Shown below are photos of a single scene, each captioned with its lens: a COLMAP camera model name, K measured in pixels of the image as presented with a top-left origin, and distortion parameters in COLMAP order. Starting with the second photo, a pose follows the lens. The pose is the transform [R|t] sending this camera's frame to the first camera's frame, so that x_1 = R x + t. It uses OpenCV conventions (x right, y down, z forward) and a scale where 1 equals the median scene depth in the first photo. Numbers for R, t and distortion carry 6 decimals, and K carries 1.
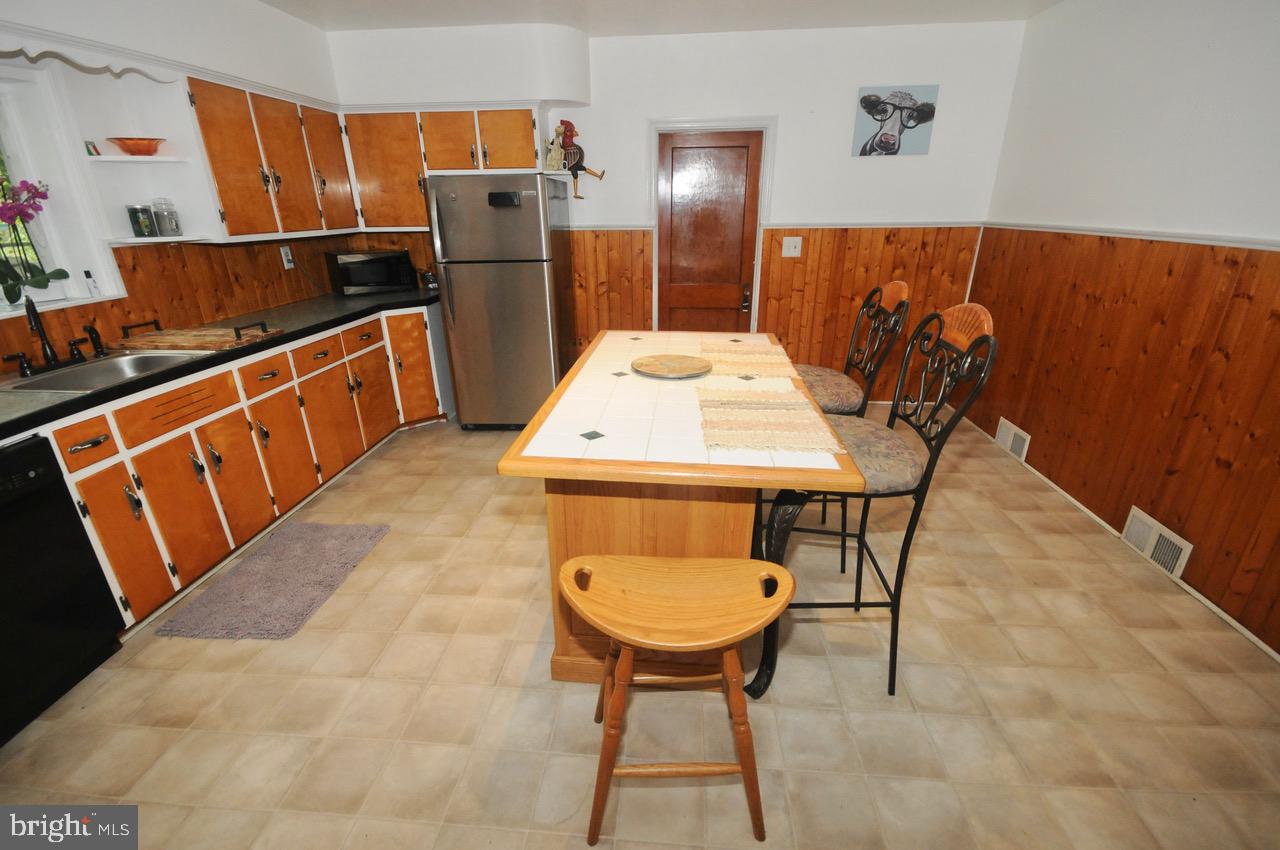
lens RADIAL K [[574.8, 0, 644.1], [0, 574.8, 449.2], [0, 0, 1]] dist [0.011590, -0.013400]
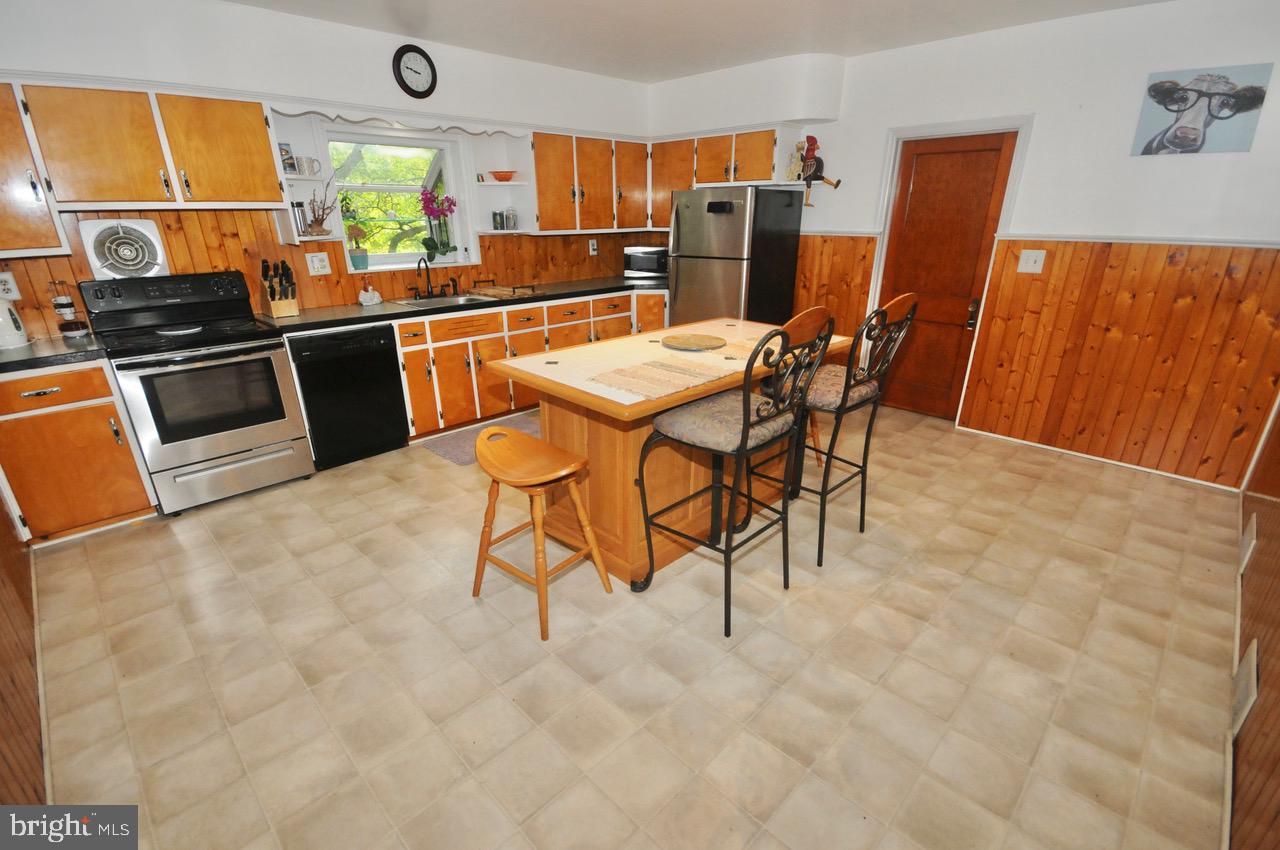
lens RADIAL K [[592.6, 0, 642.0], [0, 592.6, 452.2], [0, 0, 1]] dist [0.010278, -0.013167]
pose [[0.759144, 0.251311, -0.600452, 0.559454], [-0.256017, 0.963395, 0.079537, 0.009505], [0.598460, 0.093346, 0.795696, -0.056531]]
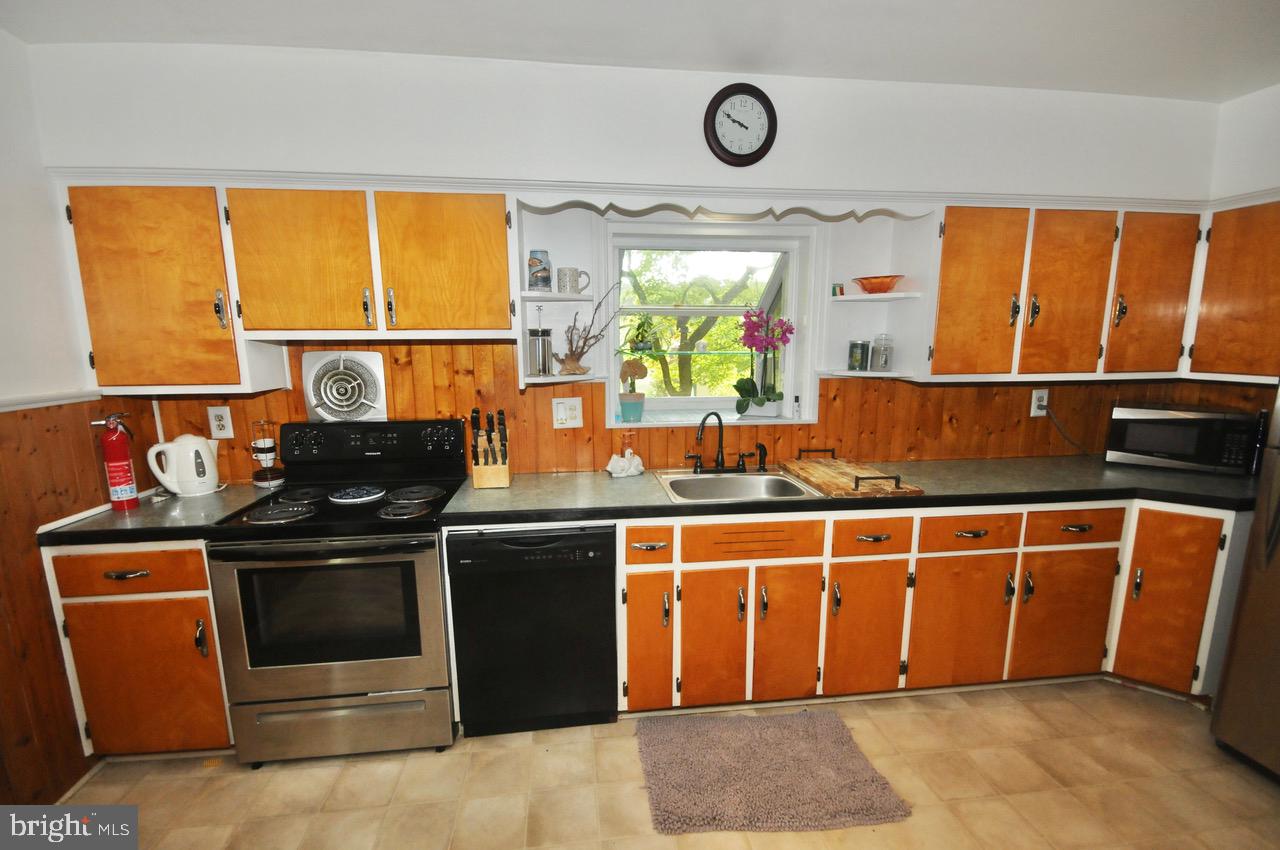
lens RADIAL K [[562.9, 0, 635.4], [0, 562.9, 444.9], [0, 0, 1]] dist [-0.005457, -0.000408]
pose [[0.194238, 0.186568, -0.963049, 0.020264], [-0.377519, 0.920350, 0.102154, -0.175421], [0.905401, 0.343727, 0.249200, 0.388422]]
